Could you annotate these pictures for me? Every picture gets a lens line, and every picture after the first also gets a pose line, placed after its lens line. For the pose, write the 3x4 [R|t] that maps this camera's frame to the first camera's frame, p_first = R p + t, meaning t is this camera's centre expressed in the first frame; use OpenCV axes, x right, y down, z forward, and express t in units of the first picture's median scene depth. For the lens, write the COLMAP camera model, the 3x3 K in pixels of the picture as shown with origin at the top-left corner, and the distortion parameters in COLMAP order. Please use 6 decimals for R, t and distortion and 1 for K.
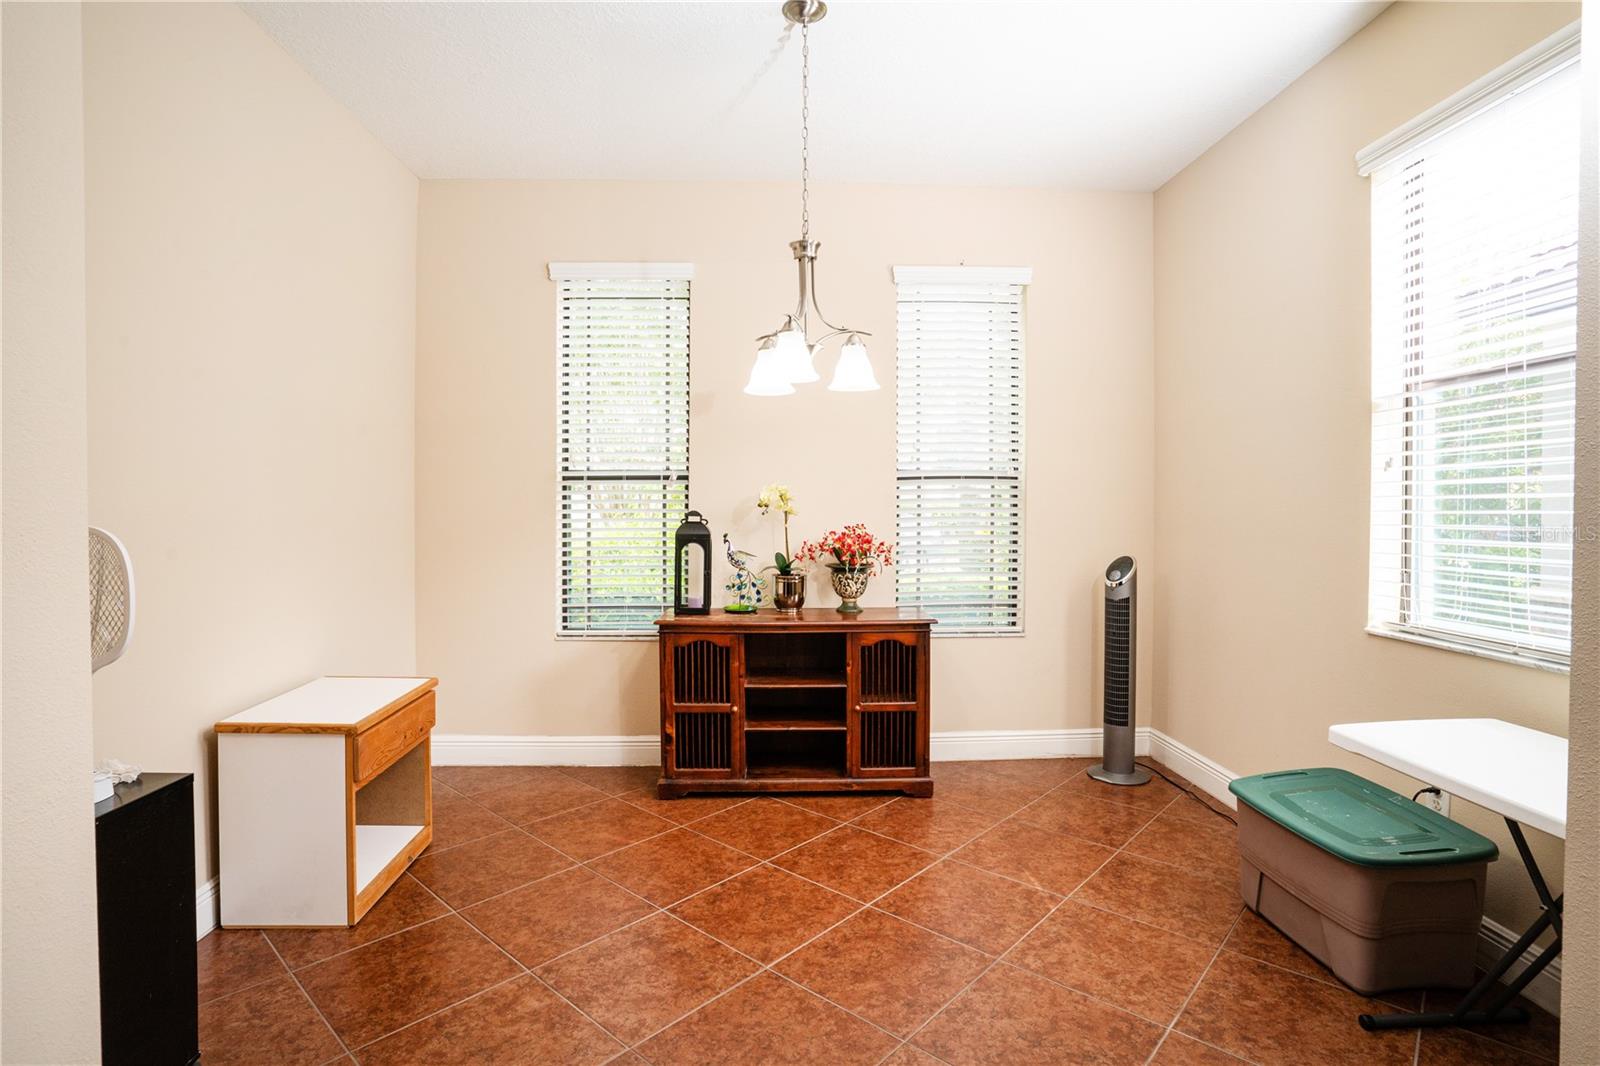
lens RADIAL K [[777.8, 0, 798.6], [0, 777.8, 509.9], [0, 0, 1]] dist [-0.036711, 0.000117]
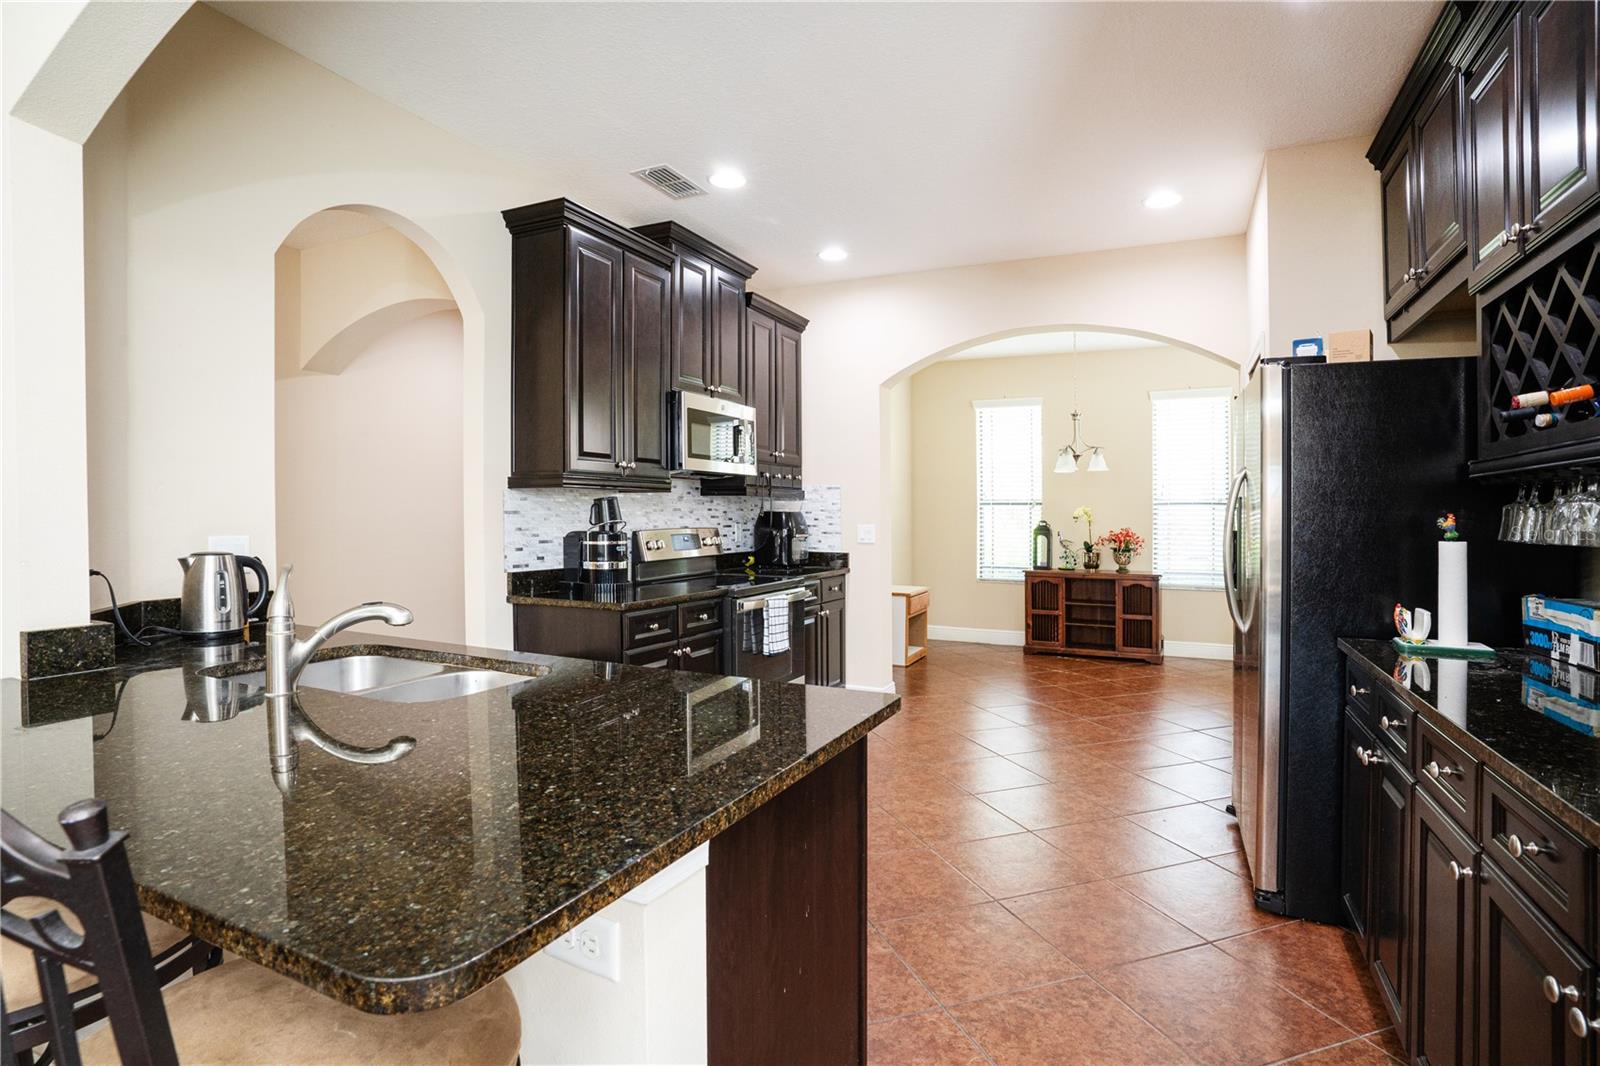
lens RADIAL K [[777.8, 0, 798.6], [0, 777.8, 509.9], [0, 0, 1]] dist [-0.036711, 0.000117]
pose [[0.868924, 0.003497, -0.494933, 0.326082], [-0.011383, 0.999852, -0.012921, 0.009026], [0.494814, 0.016861, 0.868835, -1.133508]]
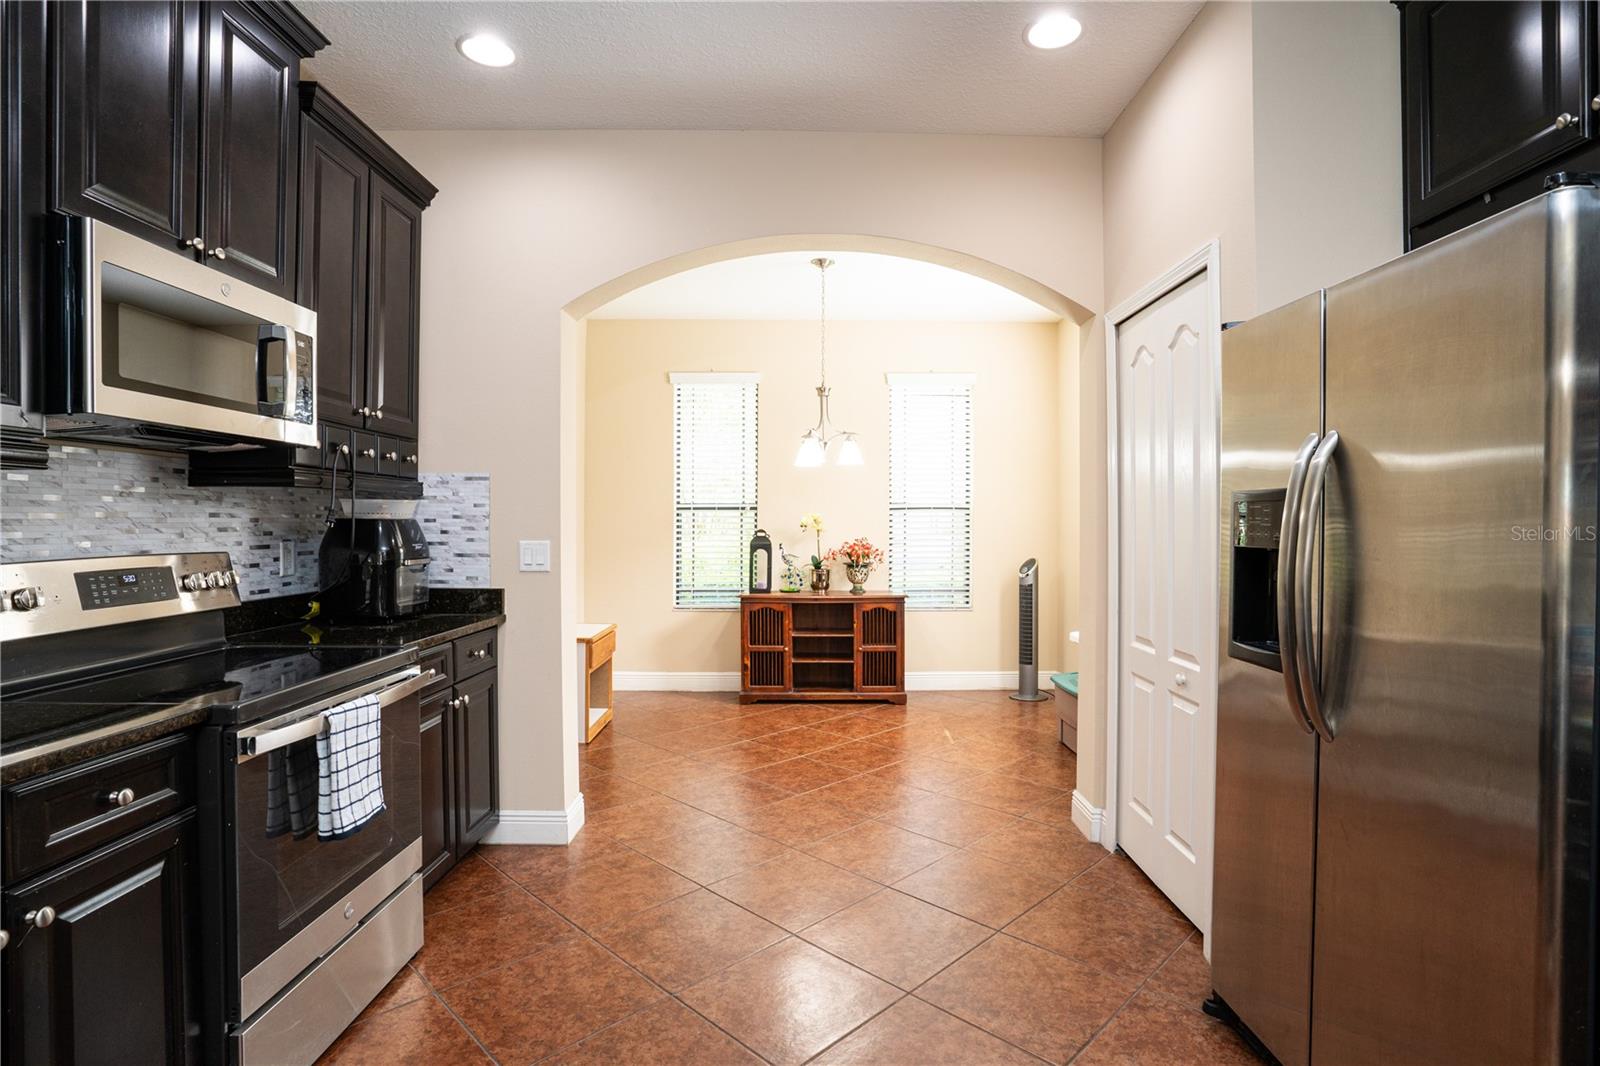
lens RADIAL K [[777.8, 0, 798.6], [0, 777.8, 509.9], [0, 0, 1]] dist [-0.036711, 0.000117]
pose [[0.997714, -0.000199, -0.067576, 0.053569], [-0.001694, 0.999608, -0.027953, 0.006036], [0.067555, 0.028003, 0.997323, -0.624156]]
